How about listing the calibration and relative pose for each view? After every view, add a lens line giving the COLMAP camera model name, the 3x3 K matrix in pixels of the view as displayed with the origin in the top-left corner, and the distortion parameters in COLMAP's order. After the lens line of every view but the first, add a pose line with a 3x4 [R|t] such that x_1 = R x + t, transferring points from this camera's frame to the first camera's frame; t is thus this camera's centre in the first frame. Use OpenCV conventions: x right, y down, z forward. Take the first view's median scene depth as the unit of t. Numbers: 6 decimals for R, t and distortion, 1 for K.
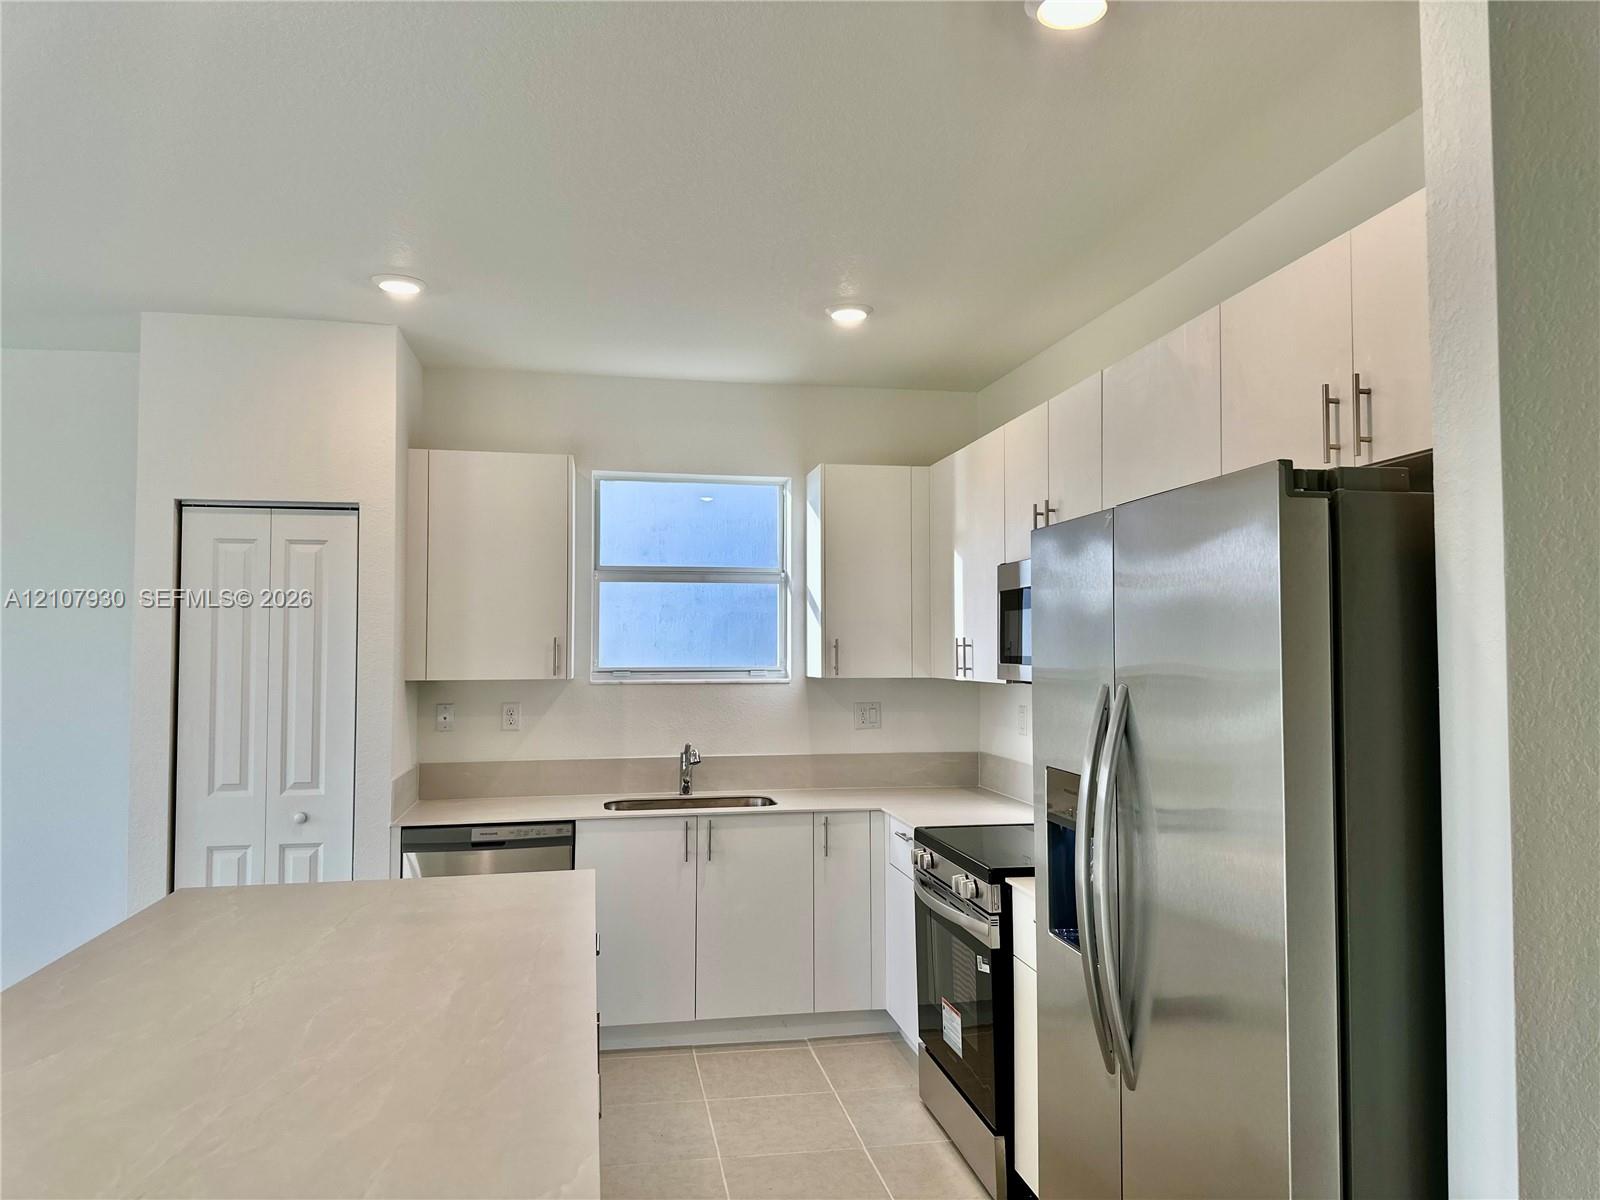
lens RADIAL K [[1132.1, 0, 800.0], [0, 1132.1, 600.0], [0, 0, 1]] dist [-0.000119, -0.001719]
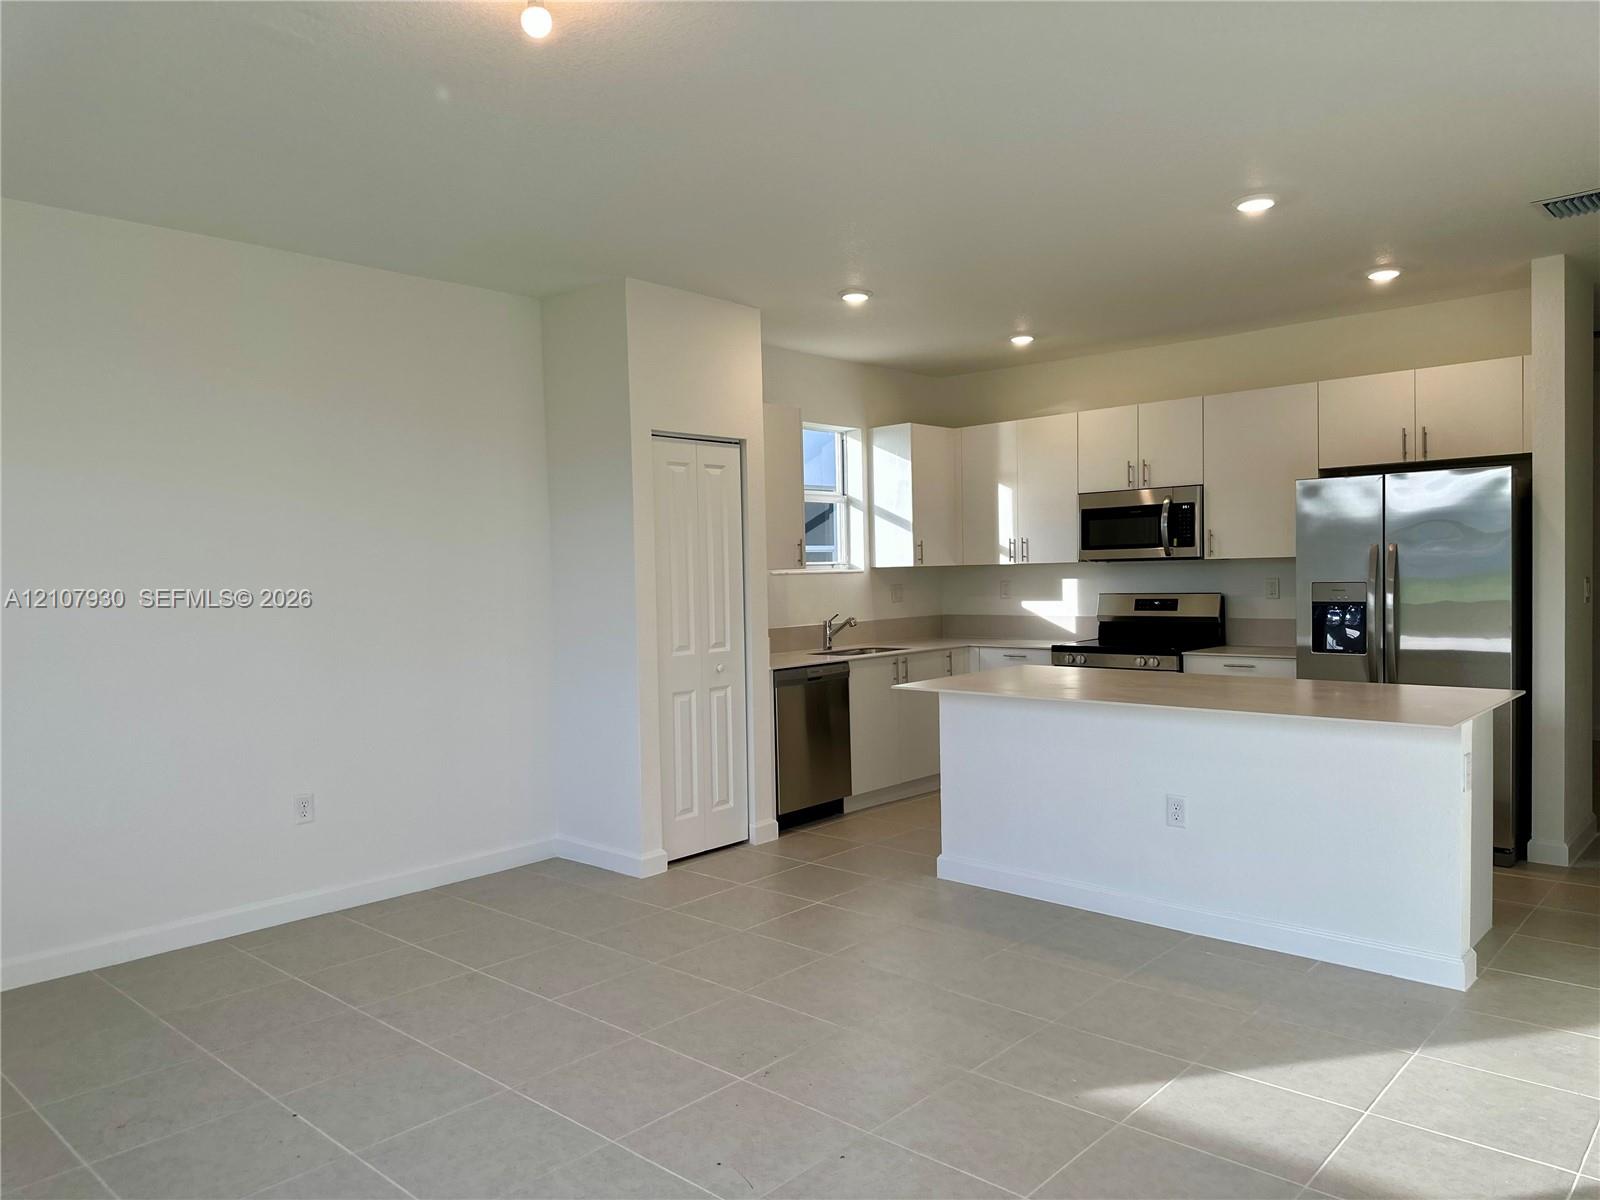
lens RADIAL K [[1132.1, 0, 800.0], [0, 1132.1, 600.0], [0, 0, 1]] dist [-0.000119, -0.001719]
pose [[0.815253, -0.033549, 0.578132, -1.088316], [-0.004773, 0.997897, 0.064638, 0.019340], [-0.579085, -0.055456, 0.813379, -0.160624]]
